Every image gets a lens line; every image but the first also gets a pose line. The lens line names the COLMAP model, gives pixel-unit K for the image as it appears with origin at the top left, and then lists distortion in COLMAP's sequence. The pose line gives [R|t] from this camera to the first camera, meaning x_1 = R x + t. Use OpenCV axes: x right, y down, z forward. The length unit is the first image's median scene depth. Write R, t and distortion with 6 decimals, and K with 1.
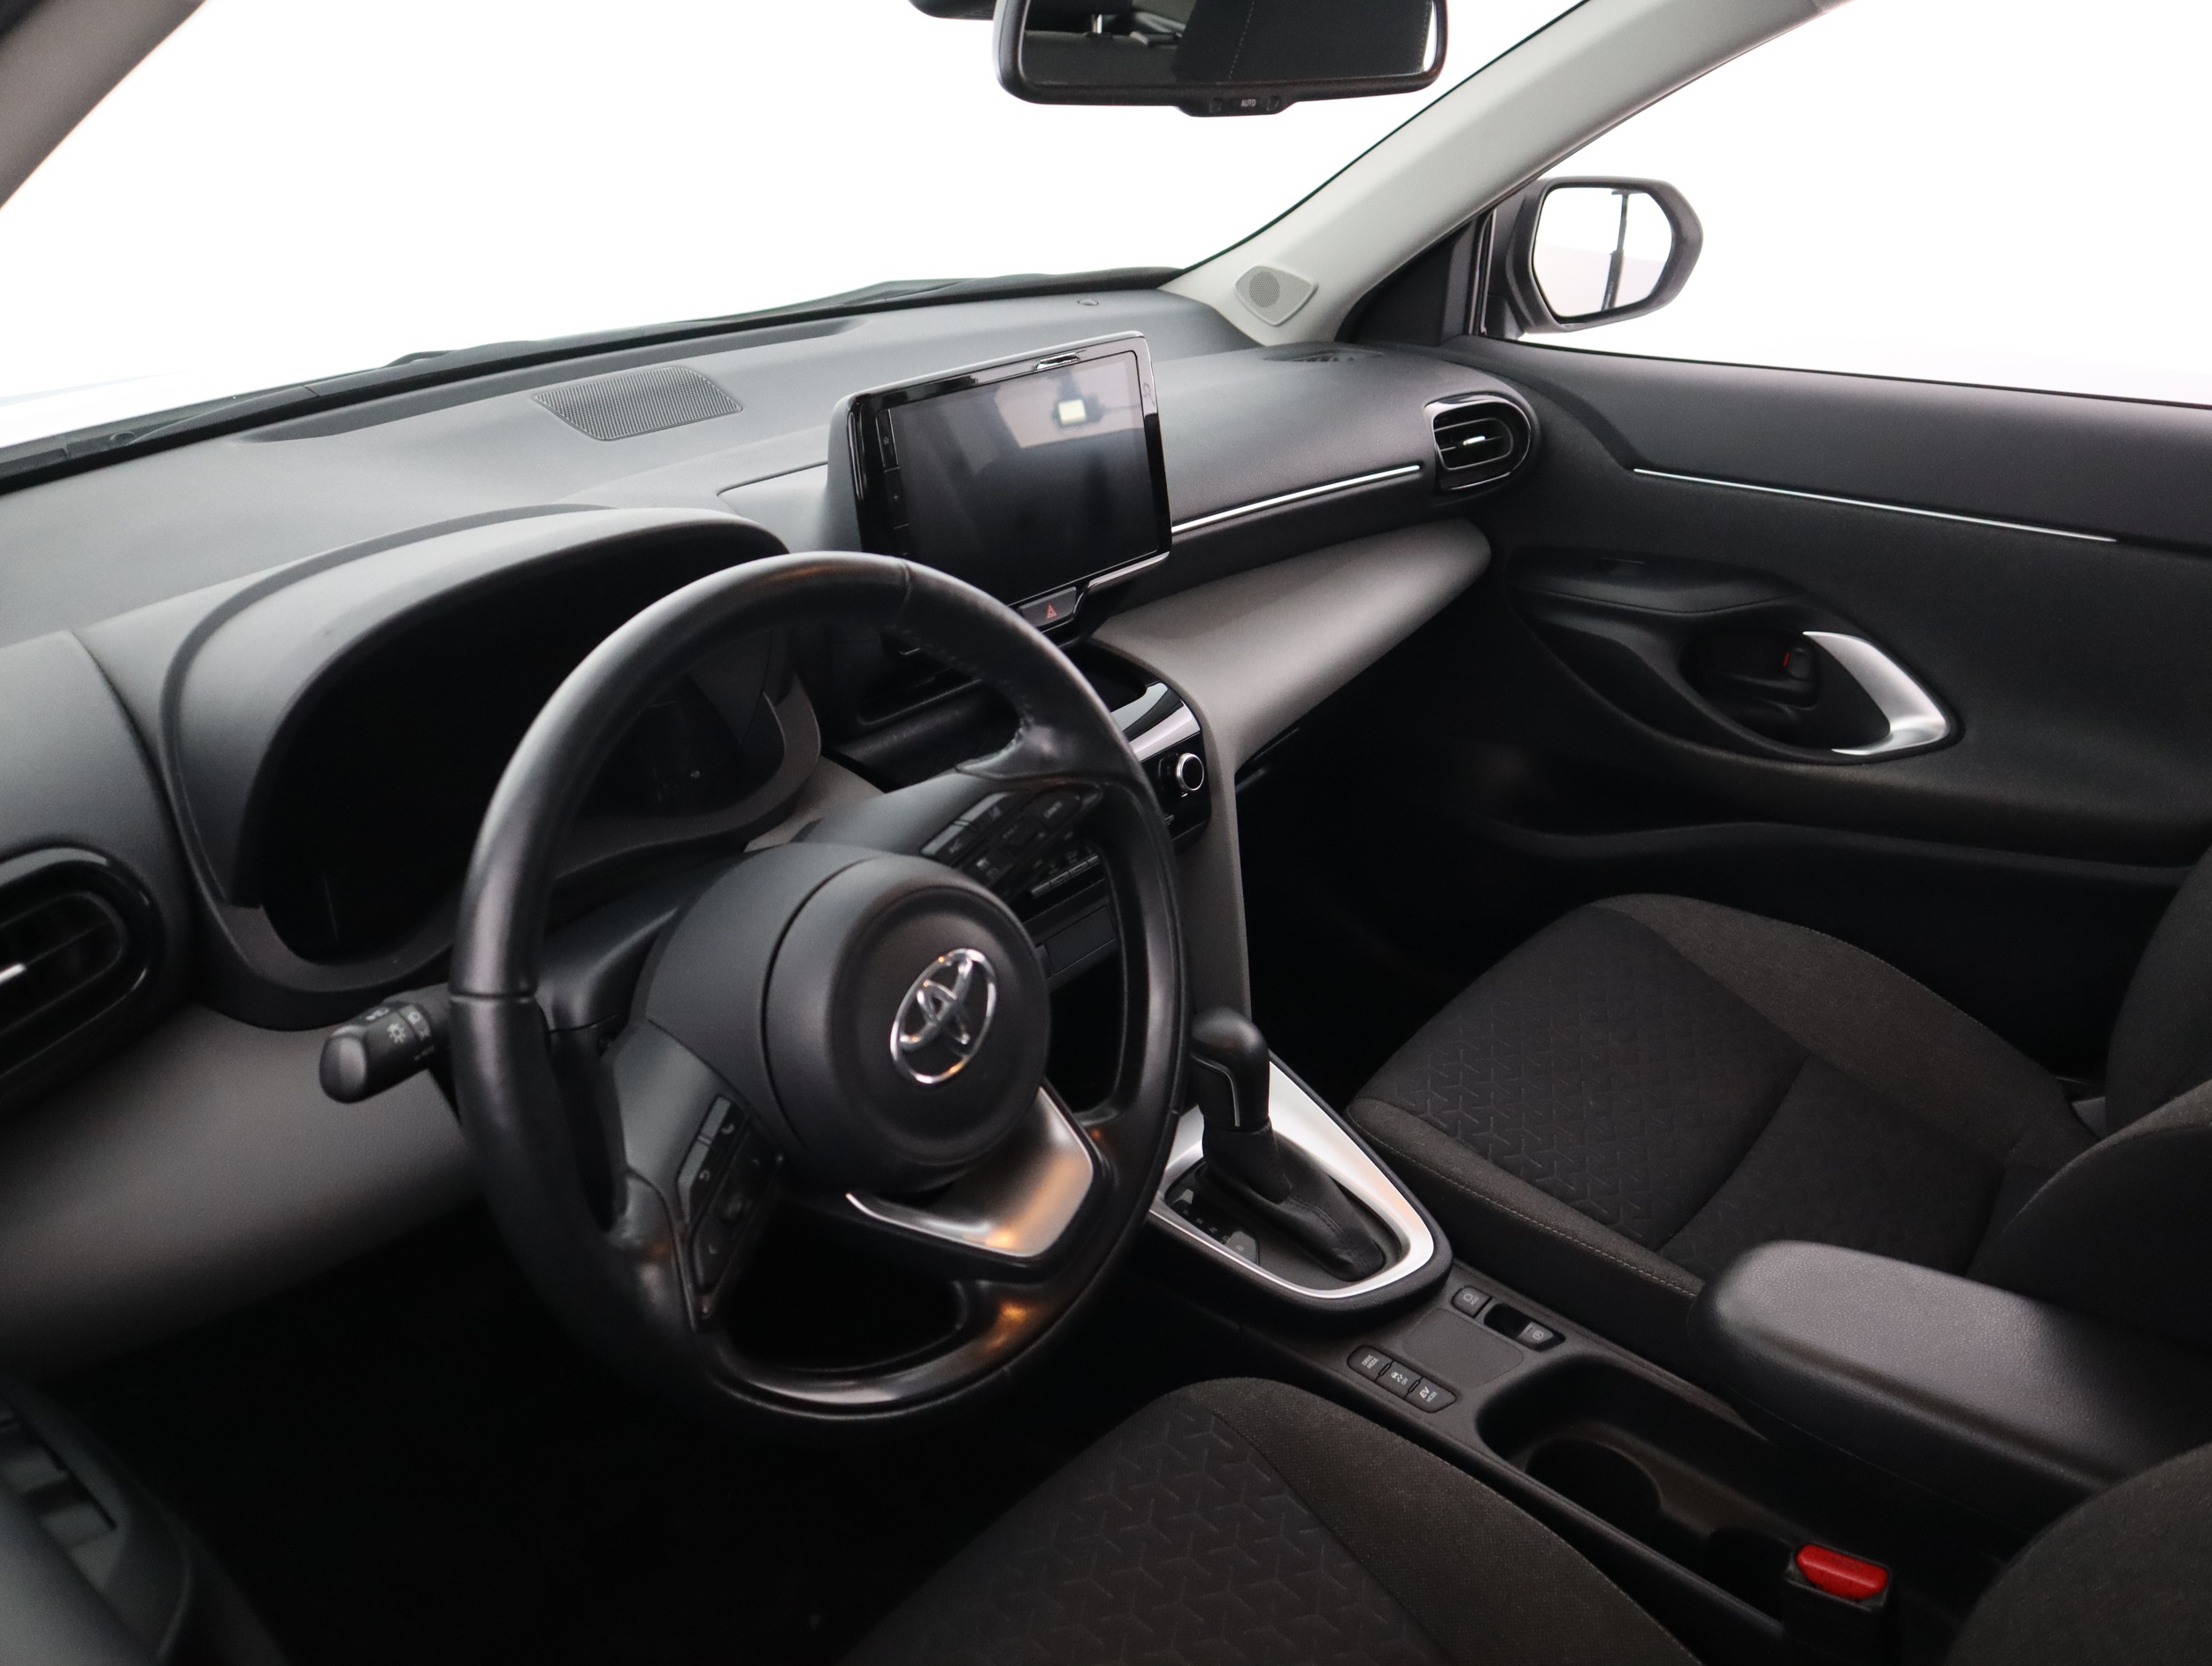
lens RADIAL K [[1757.3, 0, 1106.0], [0, 1757.3, 833.0], [0, 0, 1]] dist [-0.116072, 0.102756]
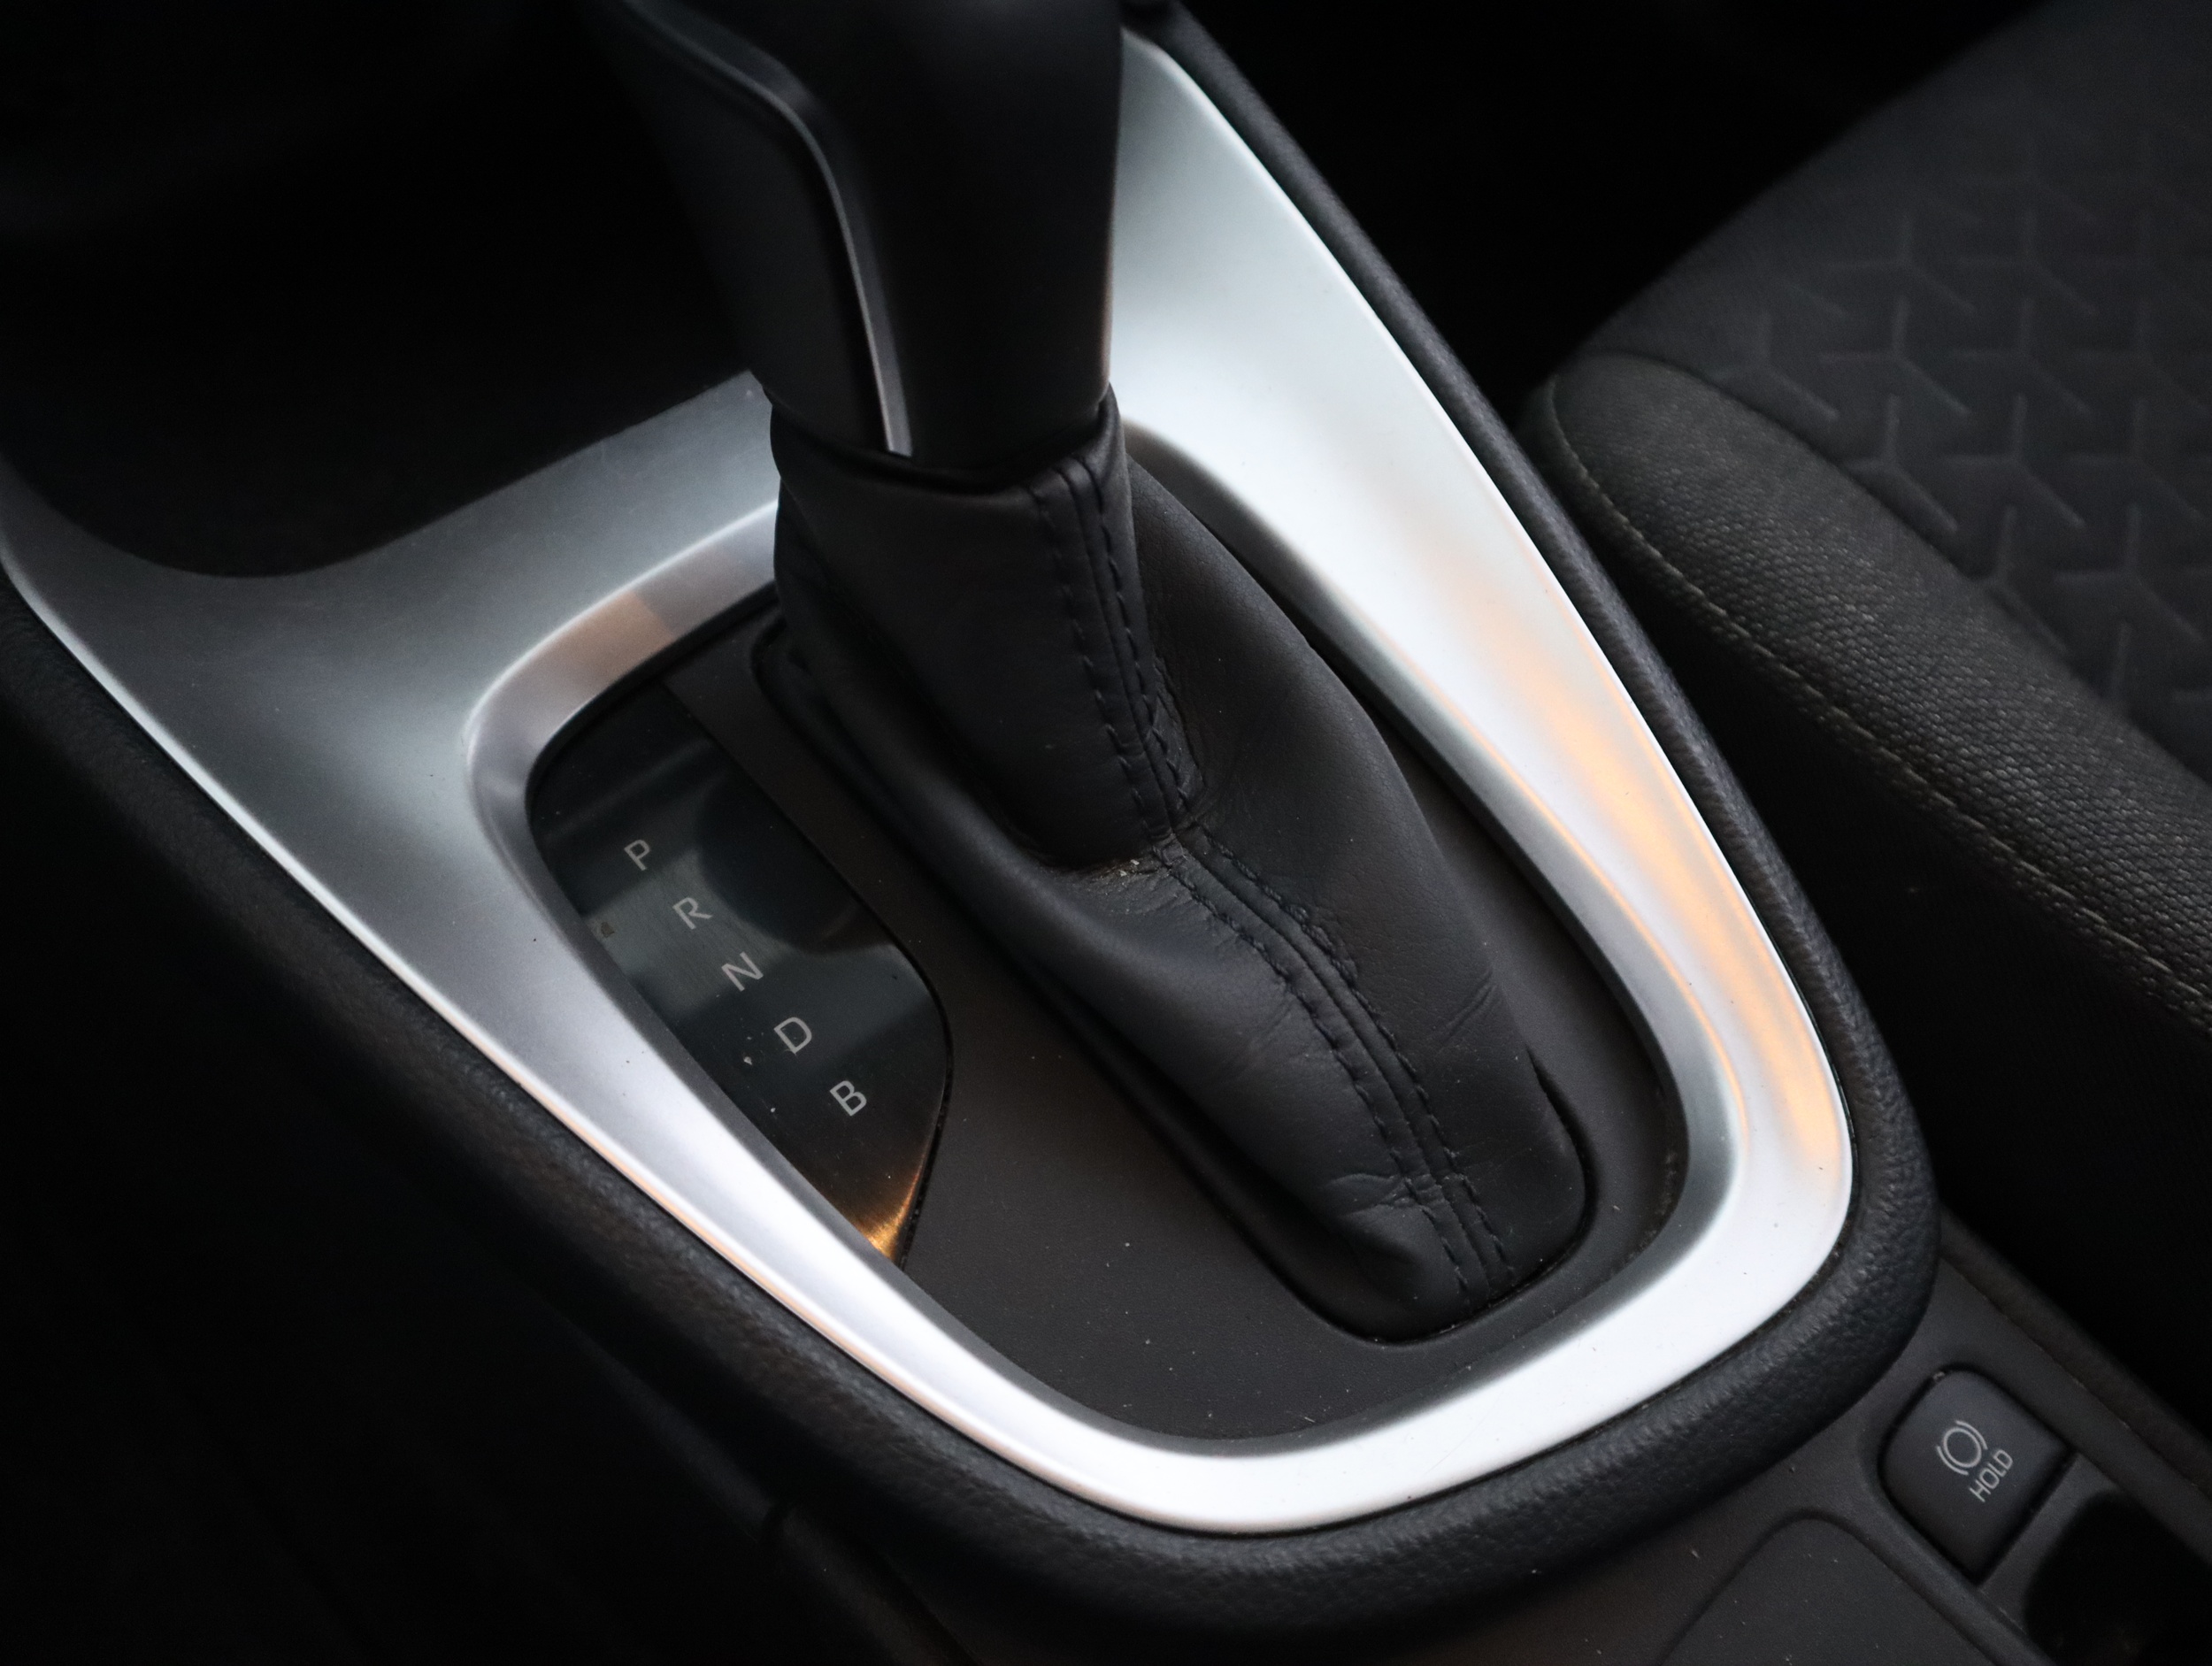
lens RADIAL K [[1684.7, 0, 1106.0], [0, 1684.7, 833.0], [0, 0, 1]] dist [-0.066109, -0.000761]
pose [[0.988273, 0.131797, -0.077105, 0.117307], [-0.084567, 0.892874, 0.442295, 0.129625], [0.127139, -0.430588, 0.893549, 0.855841]]
